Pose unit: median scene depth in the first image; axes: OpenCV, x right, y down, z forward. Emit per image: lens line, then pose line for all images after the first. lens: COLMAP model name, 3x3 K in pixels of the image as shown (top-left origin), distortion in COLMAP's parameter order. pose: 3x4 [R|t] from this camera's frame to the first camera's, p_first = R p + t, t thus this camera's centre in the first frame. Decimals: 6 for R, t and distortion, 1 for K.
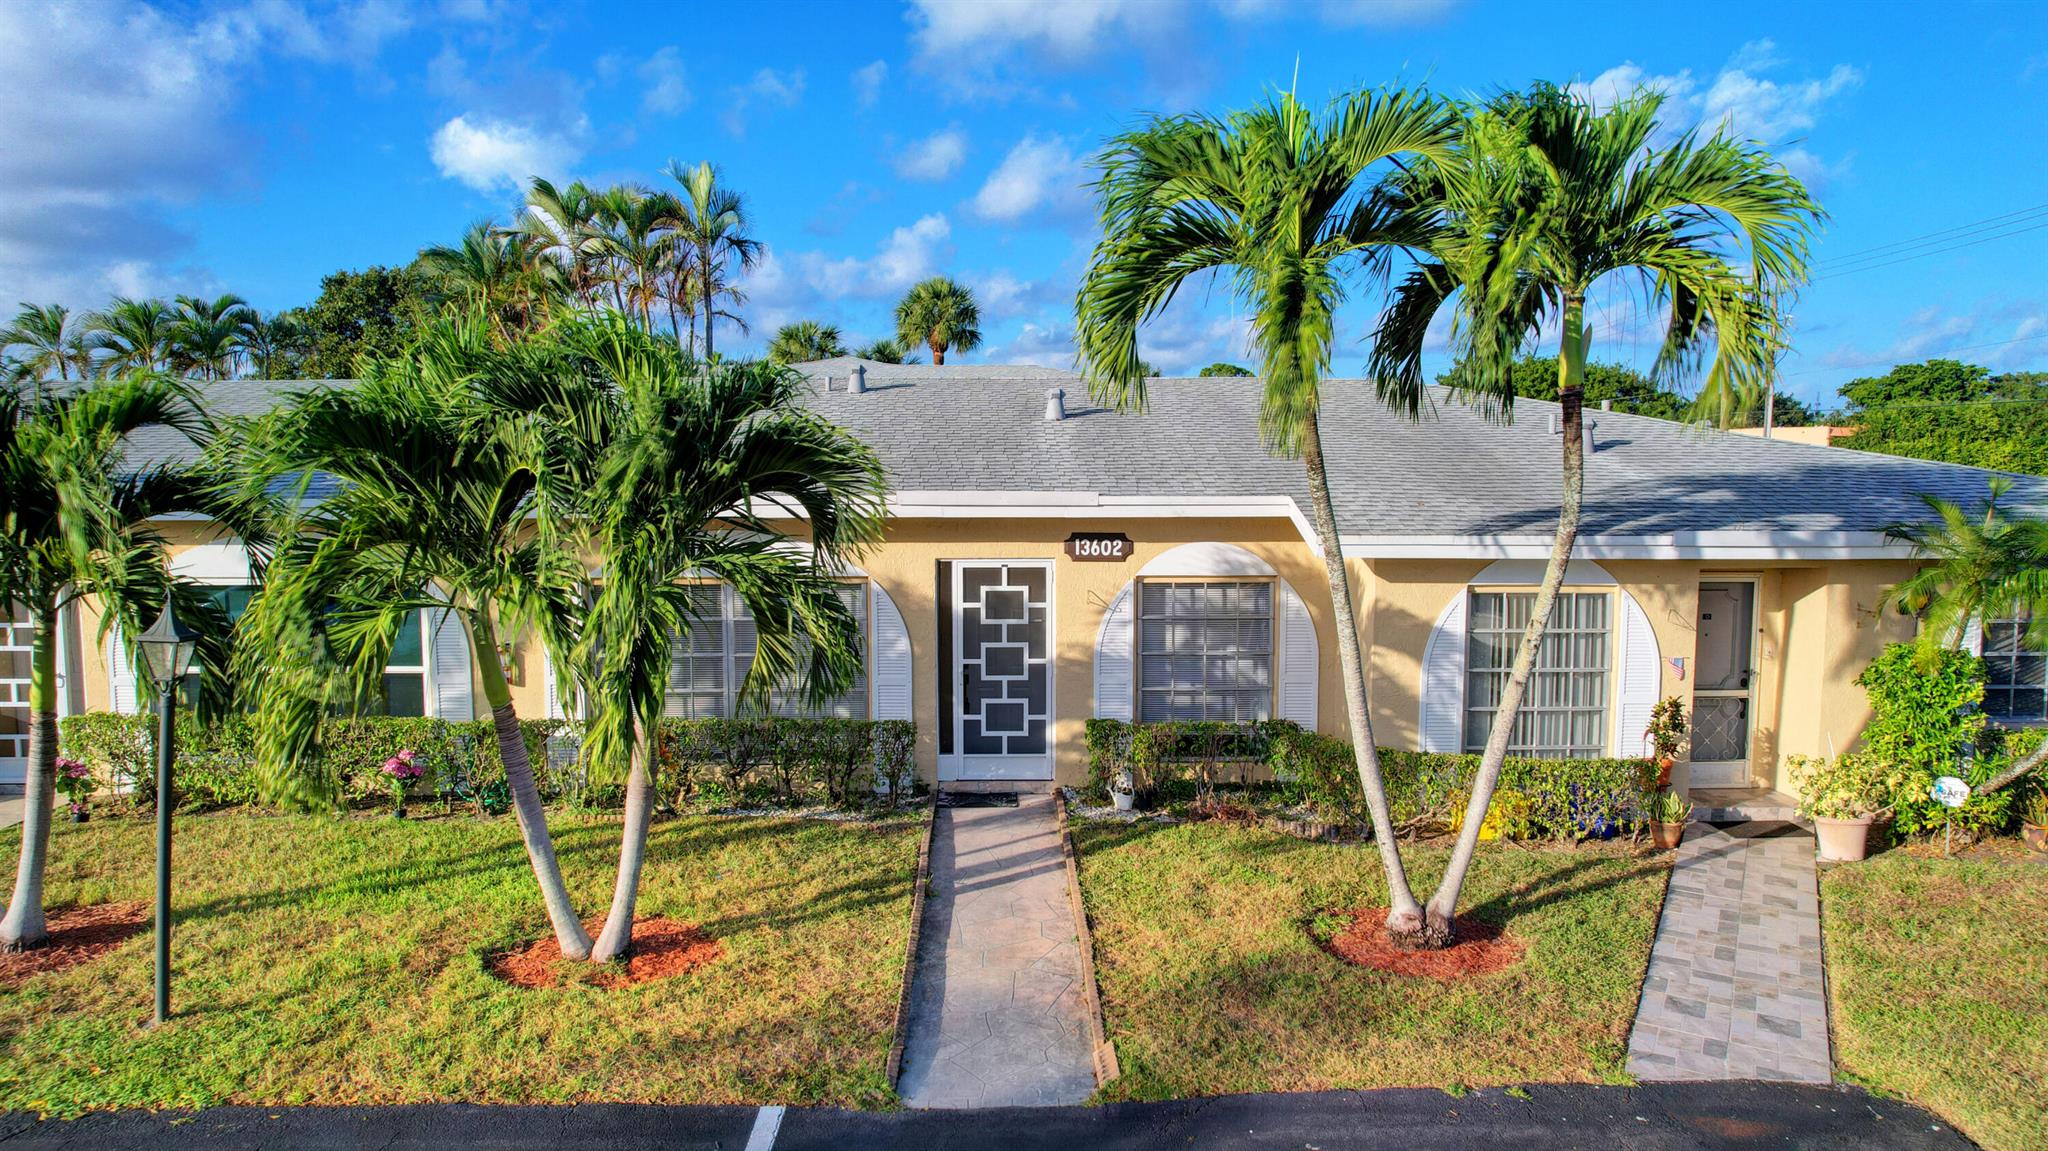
lens RADIAL K [[1316.6, 0, 1024.0], [0, 1316.6, 575.5], [0, 0, 1]] dist [-0.084707, 0.081099]
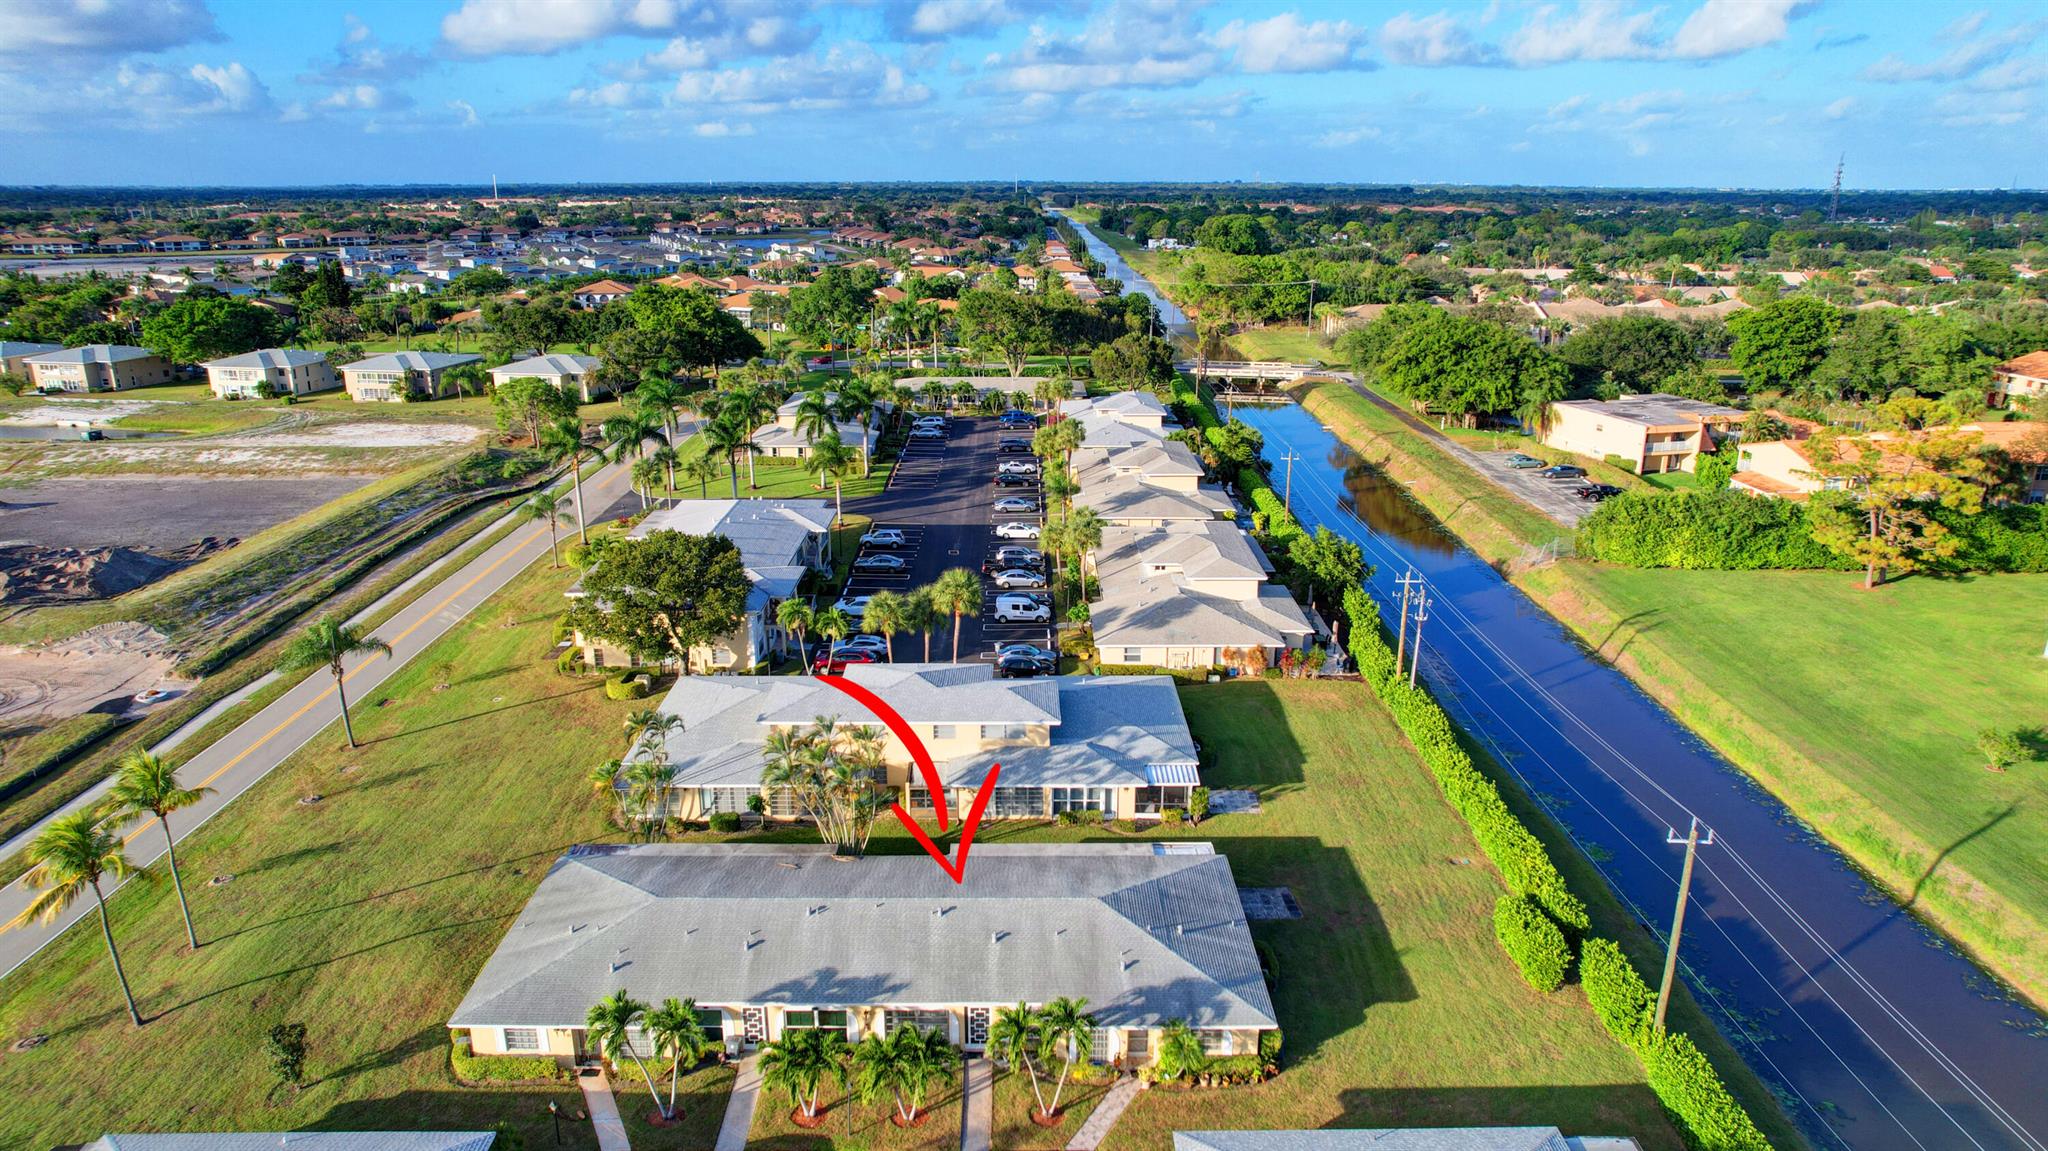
lens RADIAL K [[1311.7, 0, 1024.0], [0, 1311.7, 575.5], [0, 0, 1]] dist [-0.079948, 0.078556]
pose [[0.999937, 0.006201, -0.009308, 0.189441], [-0.004127, 0.978075, 0.208214, -2.680048], [0.010395, -0.208162, 0.978039, -3.401702]]
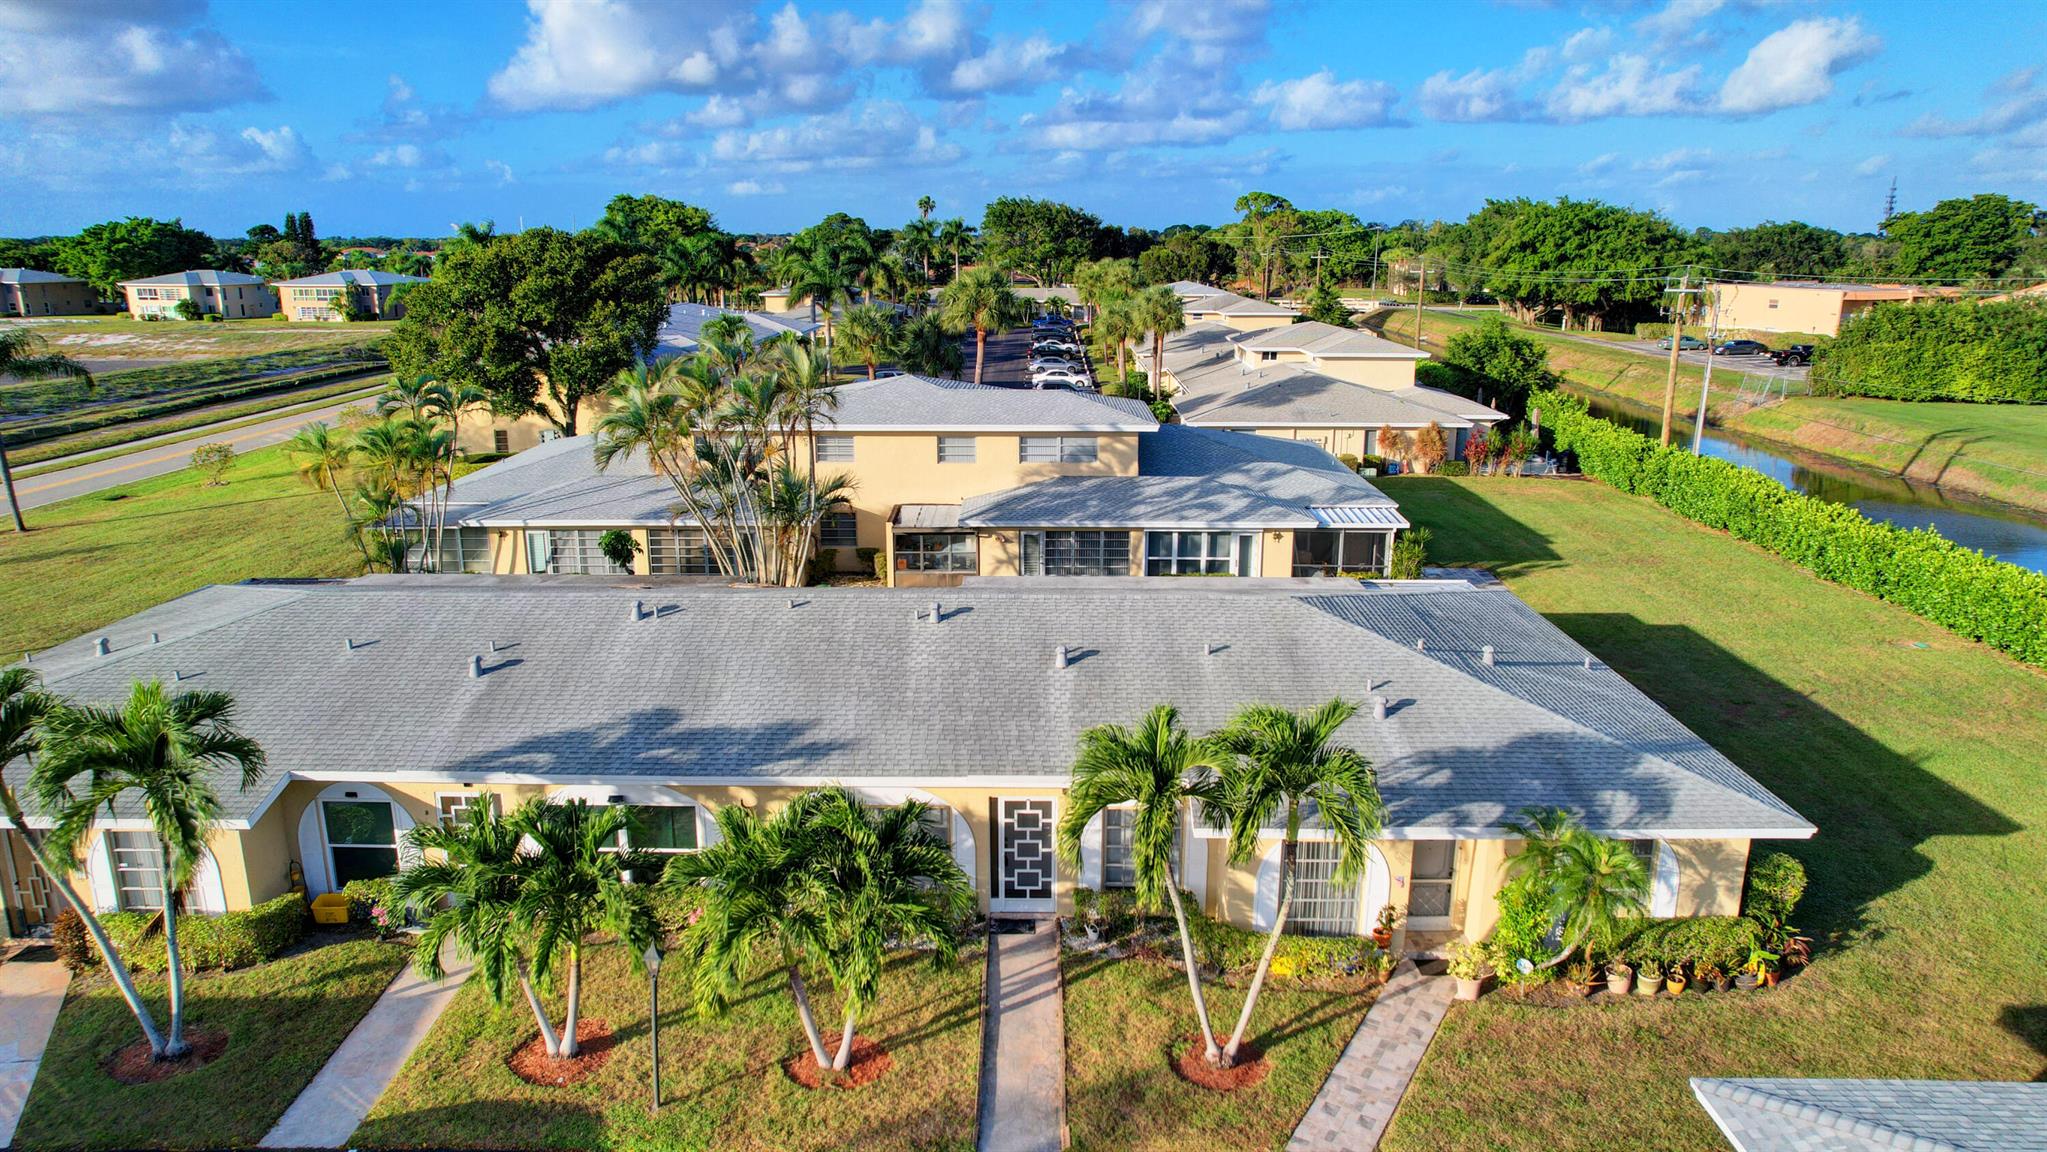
lens RADIAL K [[1311.1, 0, 1023.5], [0, 1311.1, 576.0], [0, 0, 1]] dist [-0.079948, 0.078556]
pose [[0.999545, 0.008910, -0.028833, 0.030414], [-0.003952, 0.985843, 0.167626, -0.683605], [0.029918, -0.167435, 0.985429, -0.764975]]
